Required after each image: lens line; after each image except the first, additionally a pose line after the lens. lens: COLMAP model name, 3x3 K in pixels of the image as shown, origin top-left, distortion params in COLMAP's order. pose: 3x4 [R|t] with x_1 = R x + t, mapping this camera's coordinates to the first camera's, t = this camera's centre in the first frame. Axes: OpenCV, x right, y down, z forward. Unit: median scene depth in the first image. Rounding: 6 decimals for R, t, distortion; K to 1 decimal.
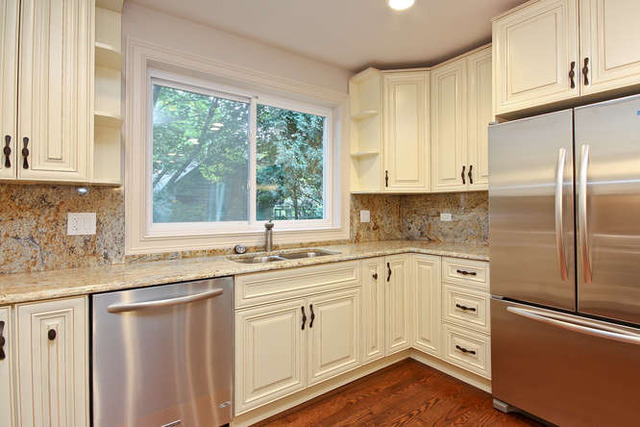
lens RADIAL K [[329.2, 0, 334.2], [0, 329.2, 206.2], [0, 0, 1]] dist [0.001031, 0.000292]
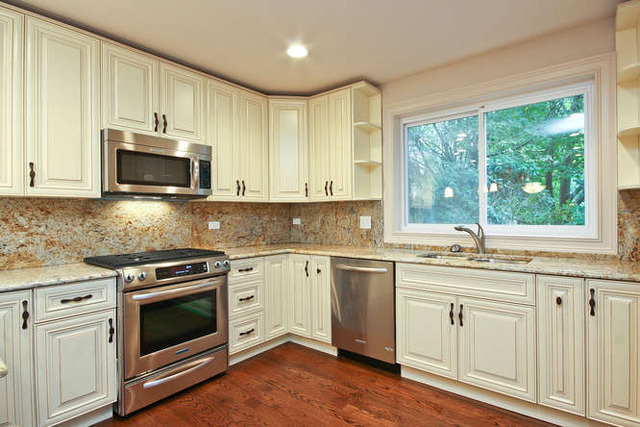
lens RADIAL K [[329.7, 0, 342.1], [0, 329.7, 213.7], [0, 0, 1]] dist [-0.001710, -0.000963]
pose [[0.270142, -0.002141, -0.962818, 0.814286], [0.016208, 0.999866, 0.002324, 0.000067], [0.962684, -0.016233, 0.270141, 0.342554]]
